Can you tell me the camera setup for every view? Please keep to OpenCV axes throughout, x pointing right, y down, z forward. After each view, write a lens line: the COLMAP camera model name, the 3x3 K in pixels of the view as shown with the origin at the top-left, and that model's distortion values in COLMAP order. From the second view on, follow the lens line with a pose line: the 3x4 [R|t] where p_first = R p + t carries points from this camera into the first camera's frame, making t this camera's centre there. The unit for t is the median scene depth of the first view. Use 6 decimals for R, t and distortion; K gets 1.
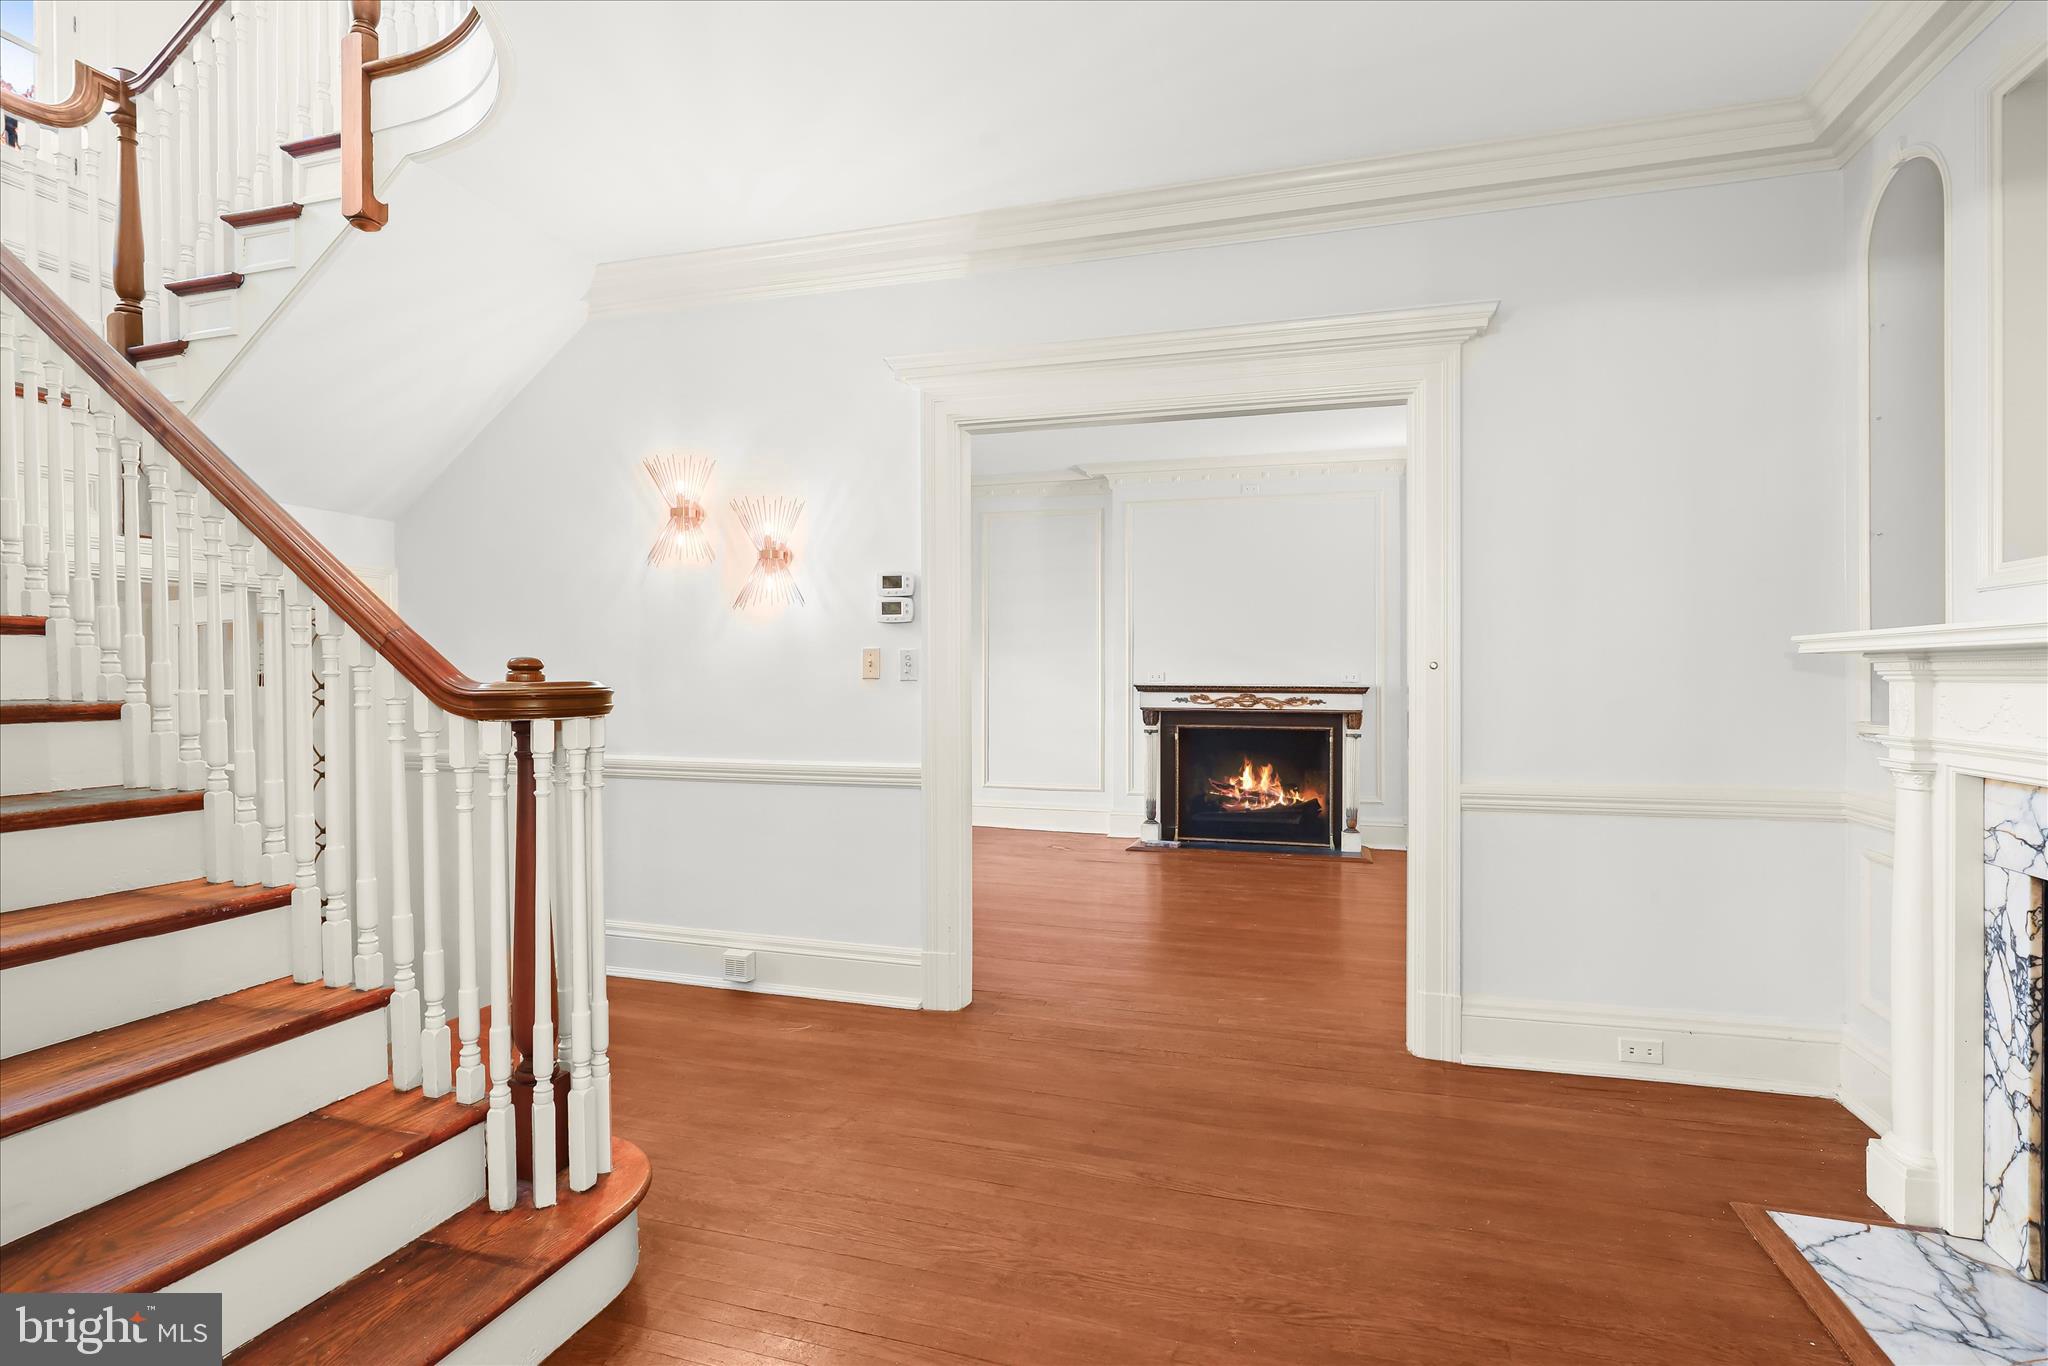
lens RADIAL K [[982.3, 0, 1024.0], [0, 982.3, 683.0], [0, 0, 1]] dist [-0.005887, 0.000181]
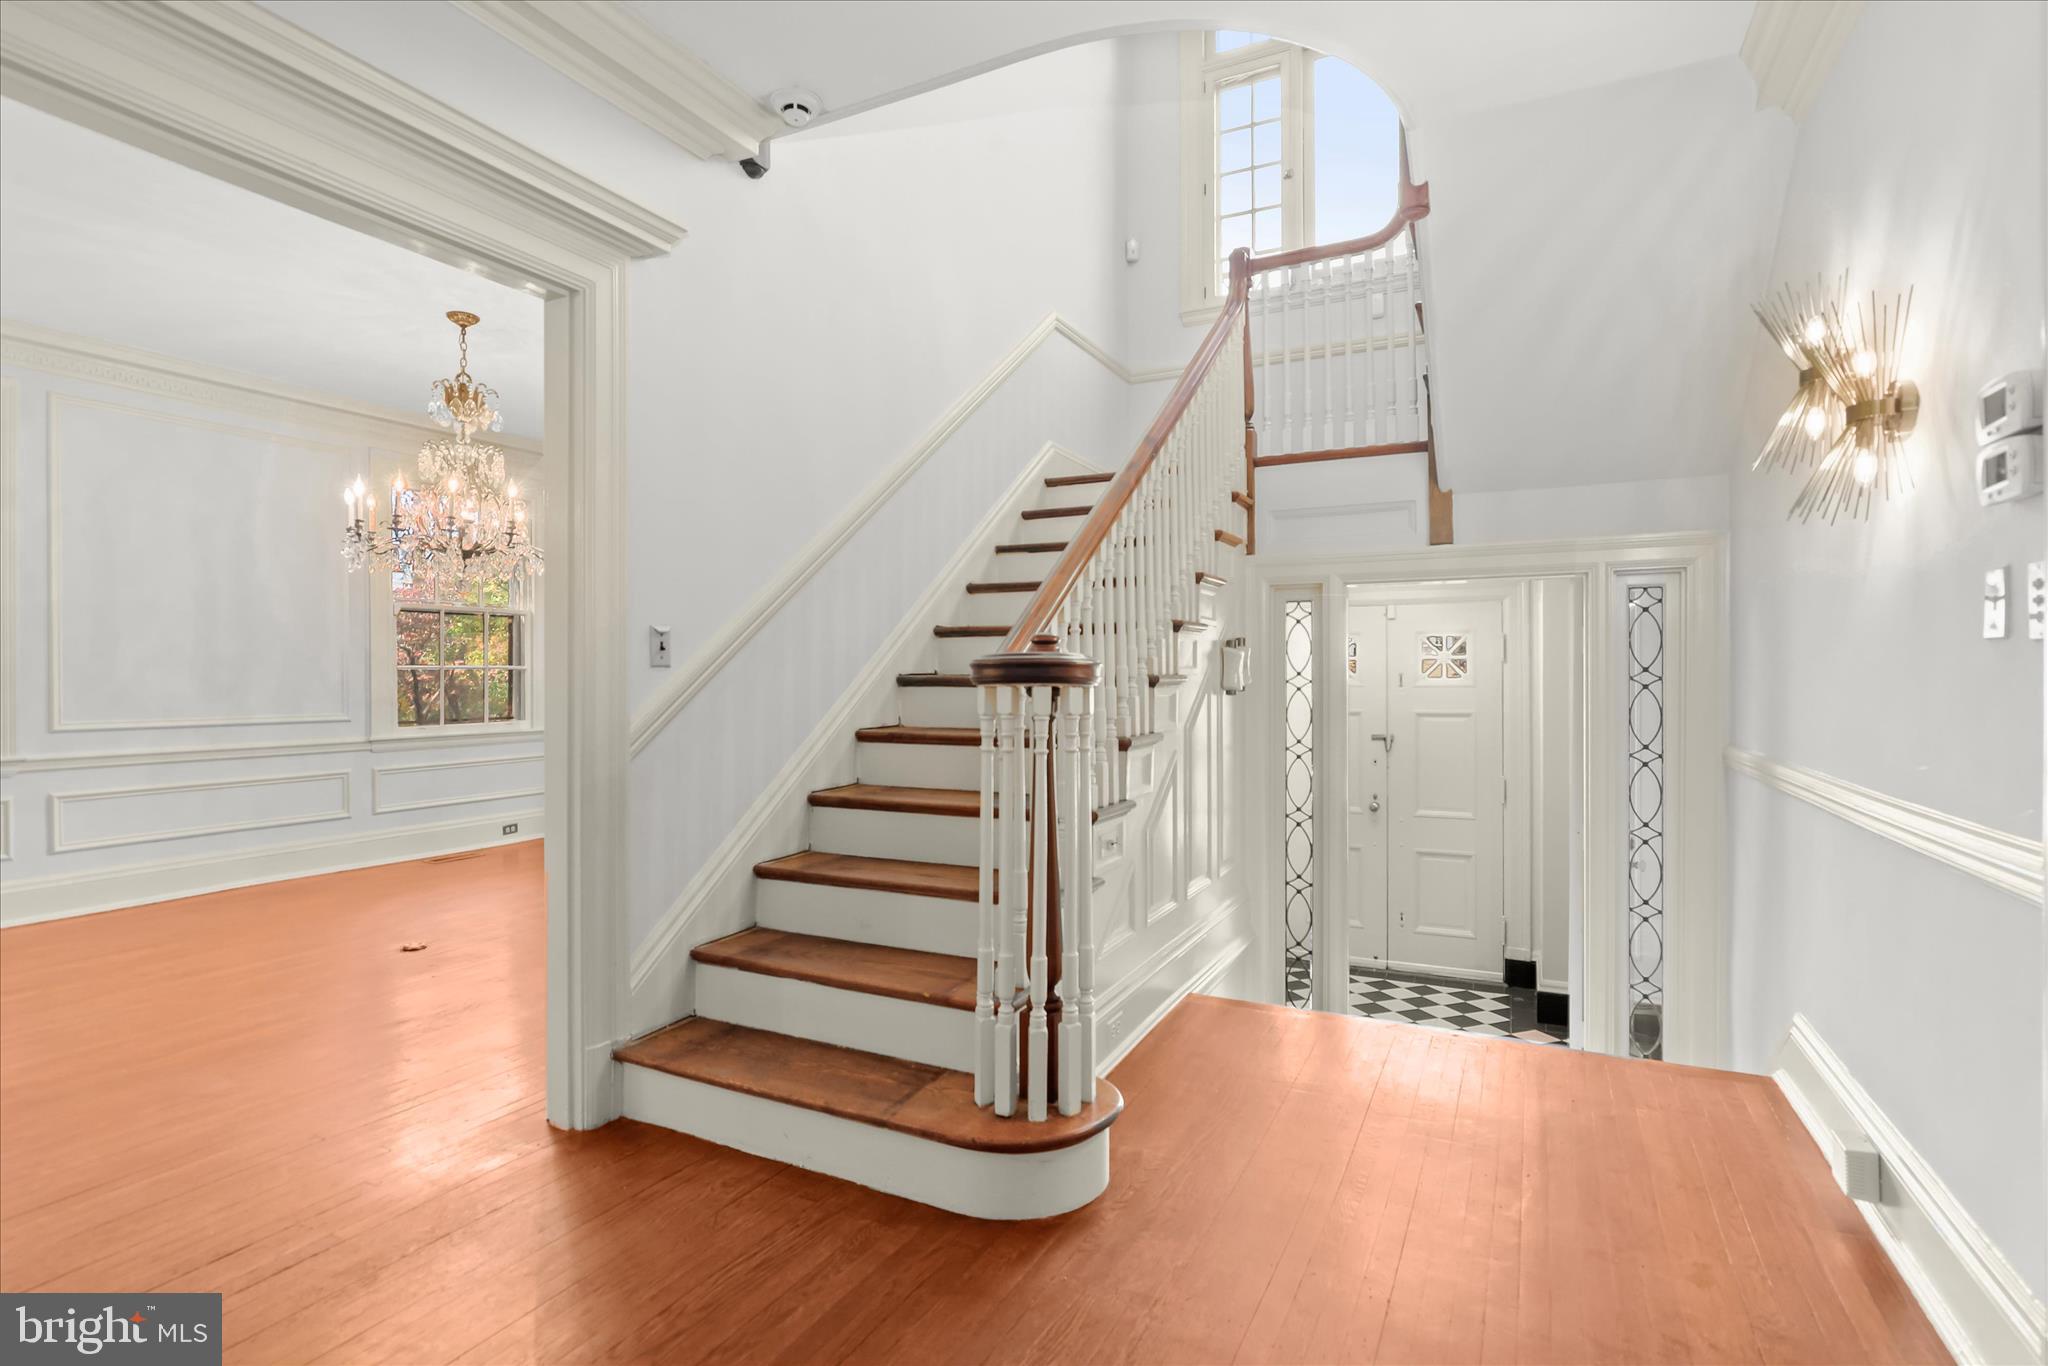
lens RADIAL K [[982.3, 0, 1024.0], [0, 982.3, 683.0], [0, 0, 1]] dist [-0.005887, 0.000181]
pose [[-0.164210, 0.007886, -0.986394, 0.685360], [-0.003818, 0.999955, 0.008630, 0.027403], [0.986418, 0.005183, -0.164172, 1.319832]]
